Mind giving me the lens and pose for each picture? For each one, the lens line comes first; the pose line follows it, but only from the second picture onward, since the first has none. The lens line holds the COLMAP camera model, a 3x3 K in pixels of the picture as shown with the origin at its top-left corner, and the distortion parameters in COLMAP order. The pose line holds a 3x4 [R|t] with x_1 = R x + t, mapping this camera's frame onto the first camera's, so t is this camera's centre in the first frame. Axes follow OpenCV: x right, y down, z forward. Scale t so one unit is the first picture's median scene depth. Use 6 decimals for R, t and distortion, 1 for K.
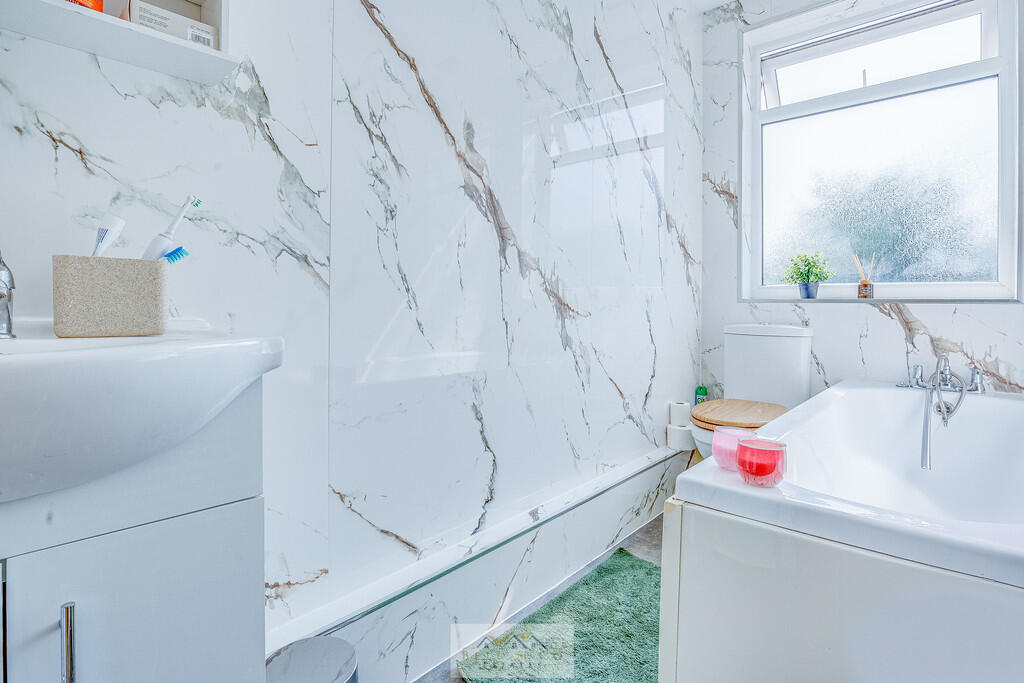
lens RADIAL K [[515.6, 0, 513.1], [0, 515.6, 307.6], [0, 0, 1]] dist [-0.000362, -0.000237]
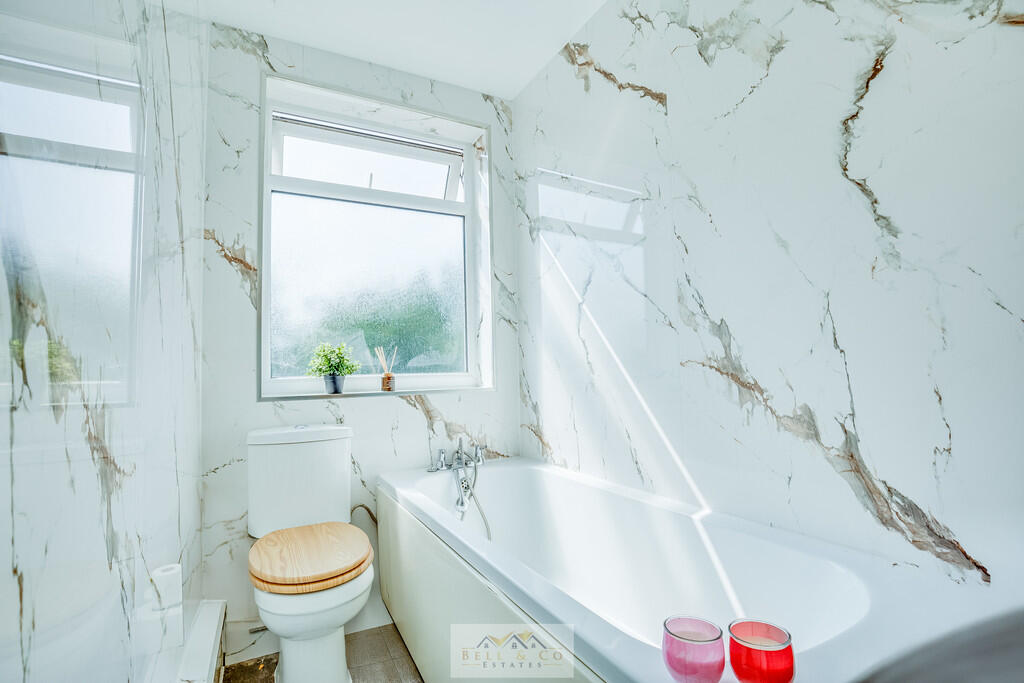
lens RADIAL K [[469.2, 0, 512.0], [0, 469.2, 341.5], [0, 0, 1]] dist [-0.030365, 0.000268]
pose [[0.337193, 0.033141, 0.940852, -0.115827], [0.037920, 0.998091, -0.048747, -0.058905], [-0.940672, 0.052115, 0.335292, 0.436656]]
